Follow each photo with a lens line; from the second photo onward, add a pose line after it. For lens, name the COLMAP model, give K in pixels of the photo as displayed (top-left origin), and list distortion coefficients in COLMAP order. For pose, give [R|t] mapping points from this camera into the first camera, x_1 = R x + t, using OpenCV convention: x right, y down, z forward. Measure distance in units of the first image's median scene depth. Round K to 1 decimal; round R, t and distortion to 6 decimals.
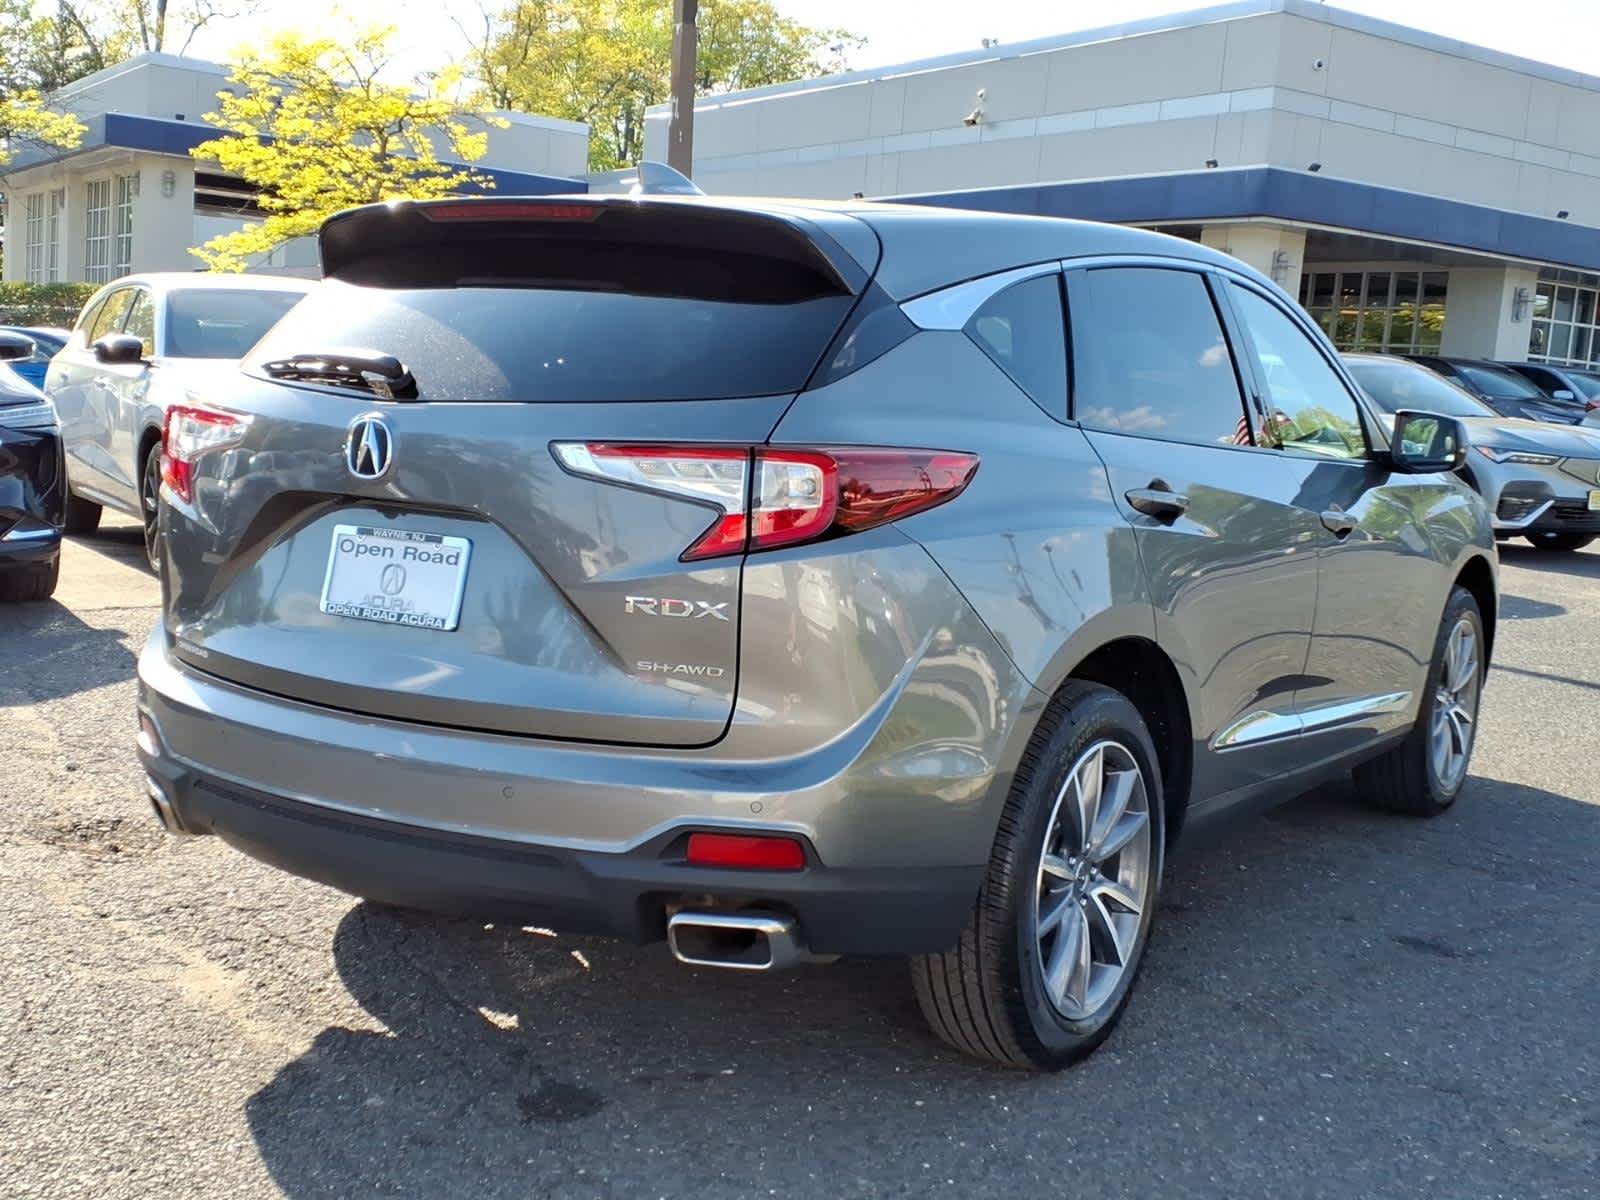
lens RADIAL K [[1856.9, 0, 800.0], [0, 1856.9, 600.0], [0, 0, 1]] dist [0.274508, -0.848911]
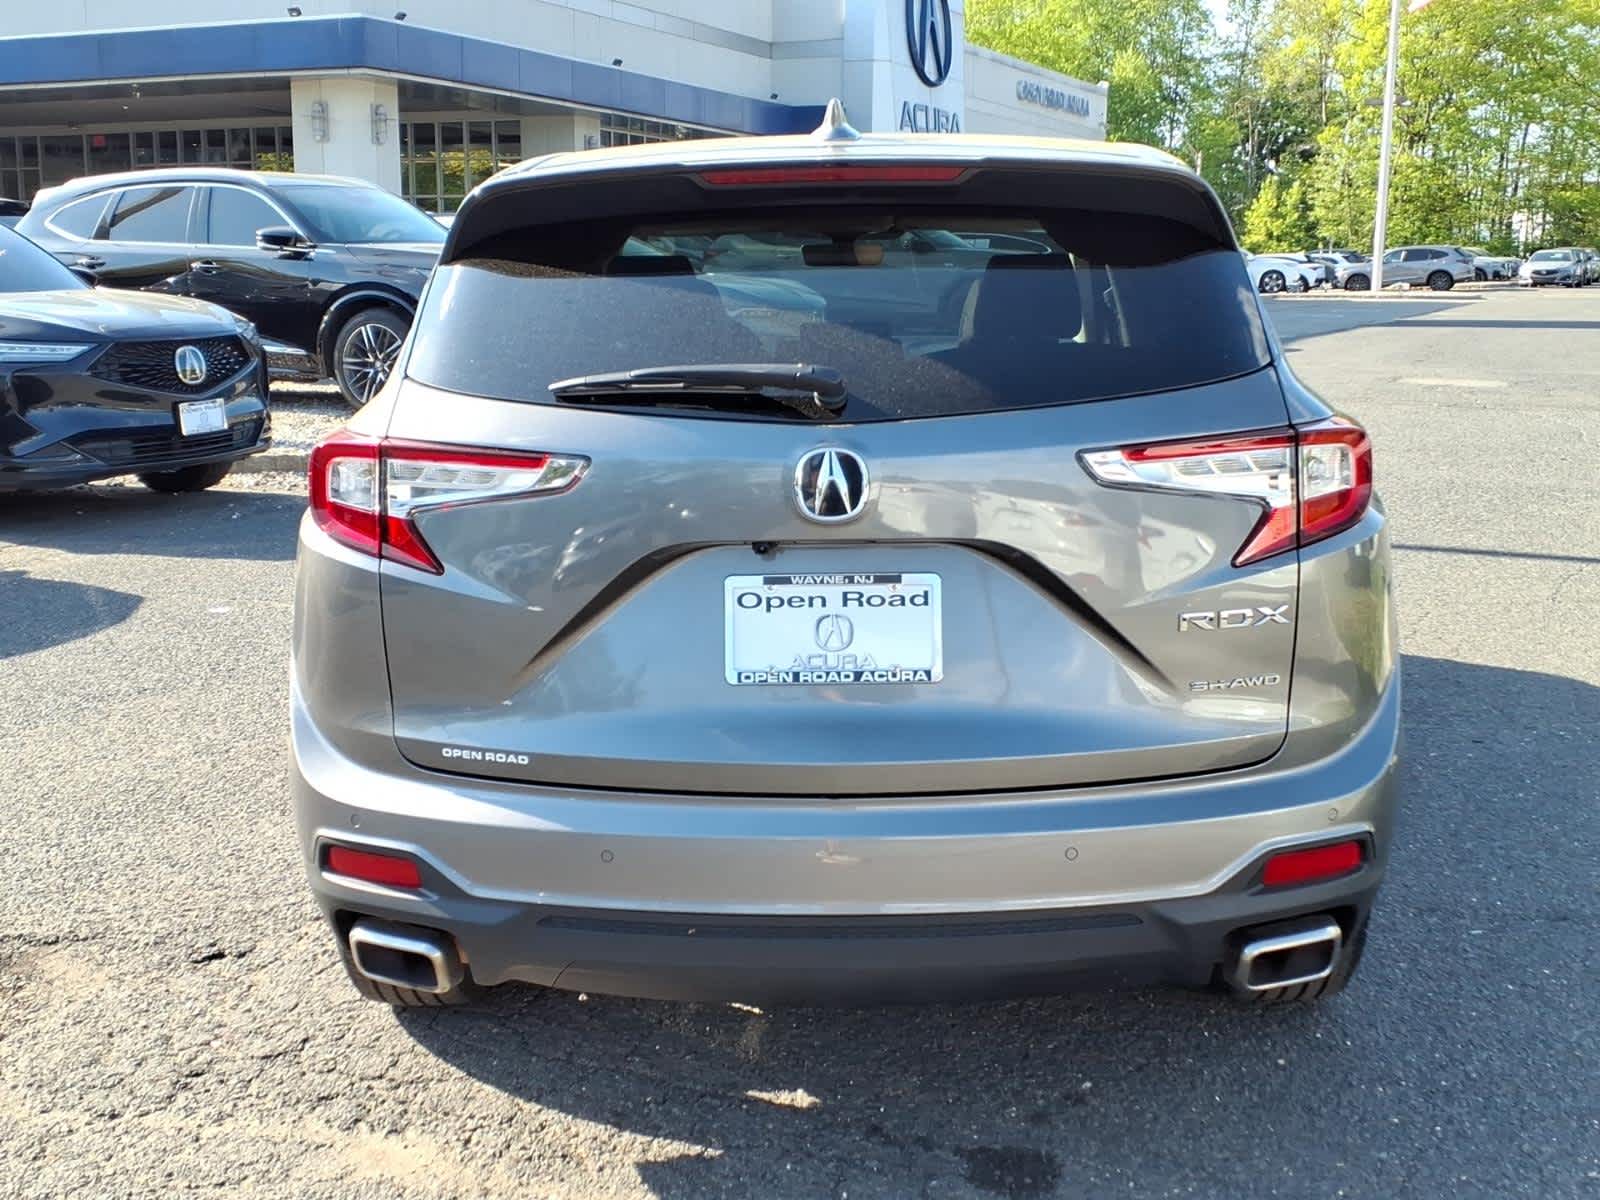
lens RADIAL K [[1856.9, 0, 800.0], [0, 1856.9, 600.0], [0, 0, 1]] dist [0.274508, -0.848911]
pose [[0.852466, -0.157202, 0.498586, -0.623237], [0.116167, 0.986835, 0.112527, -0.117318], [-0.509712, -0.038007, 0.859505, 0.283189]]
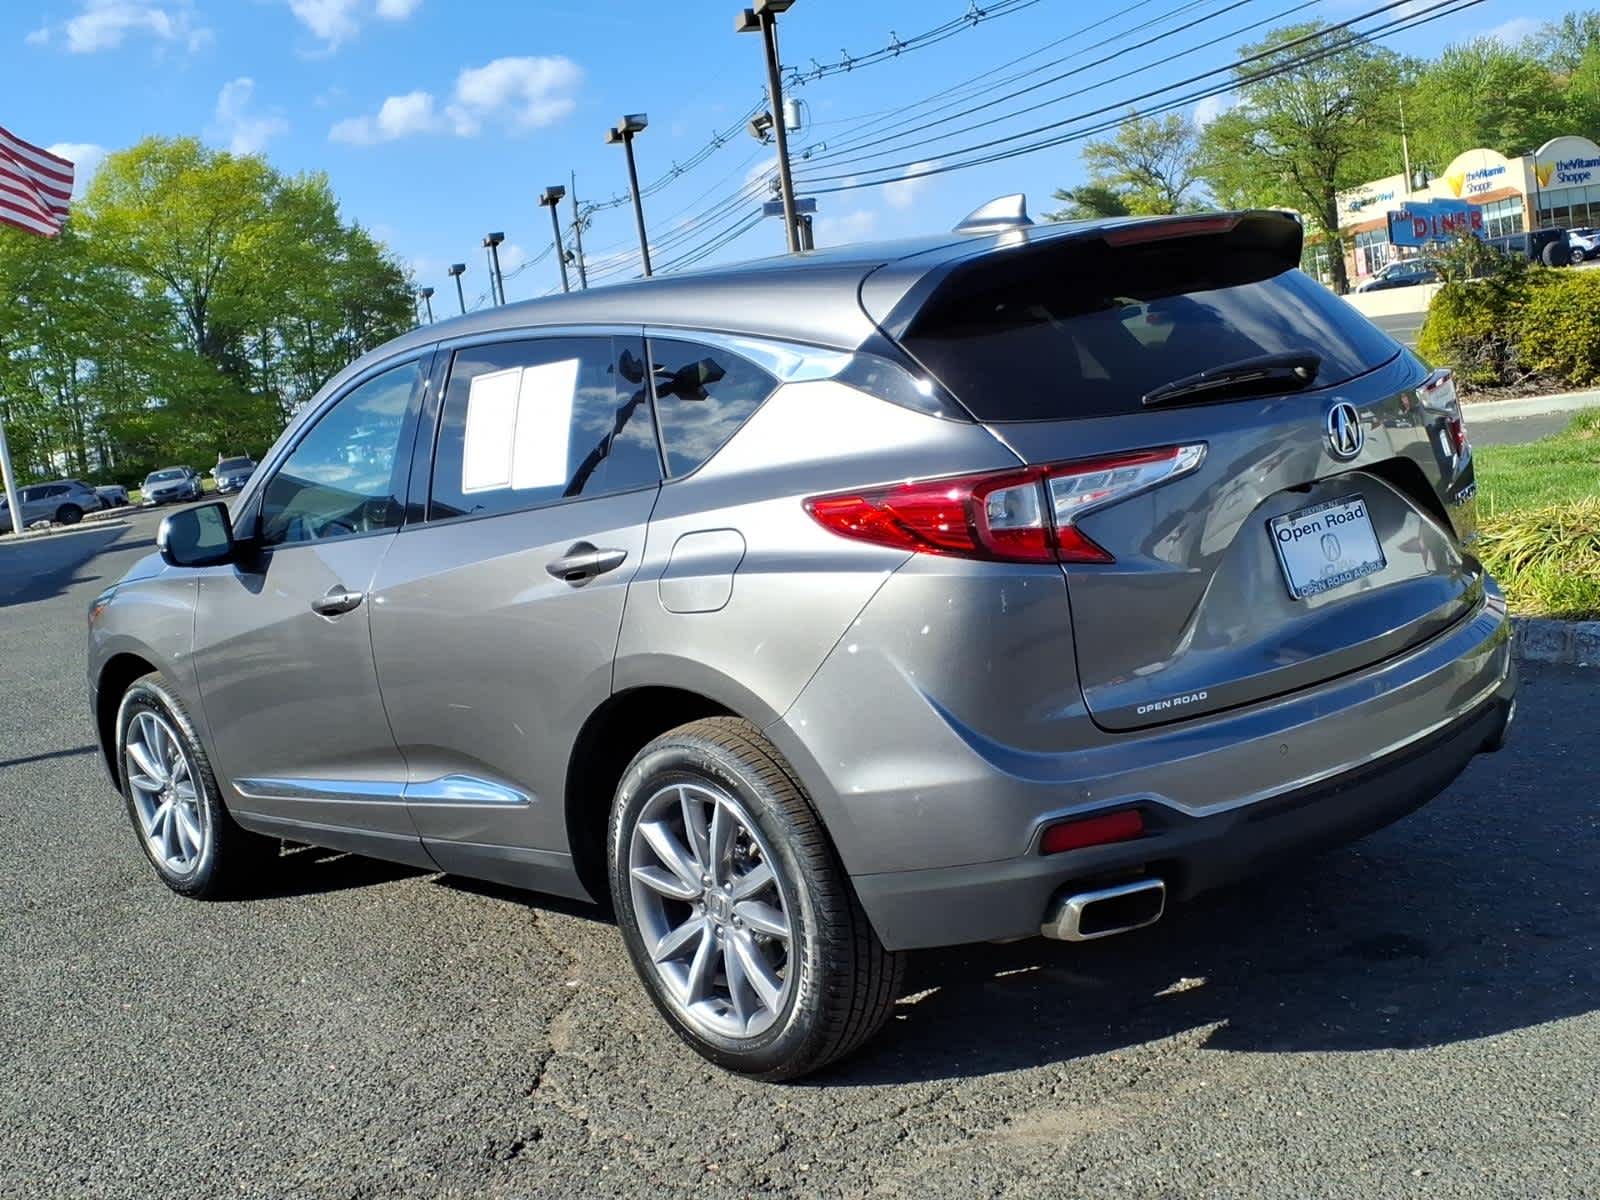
lens RADIAL K [[1856.9, 0, 800.0], [0, 1856.9, 600.0], [0, 0, 1]] dist [0.274508, -0.848911]
pose [[0.242723, -0.212937, 0.946437, -1.320924], [0.275735, 0.950516, 0.143140, -0.221812], [-0.930084, 0.226223, 0.289427, 0.945613]]
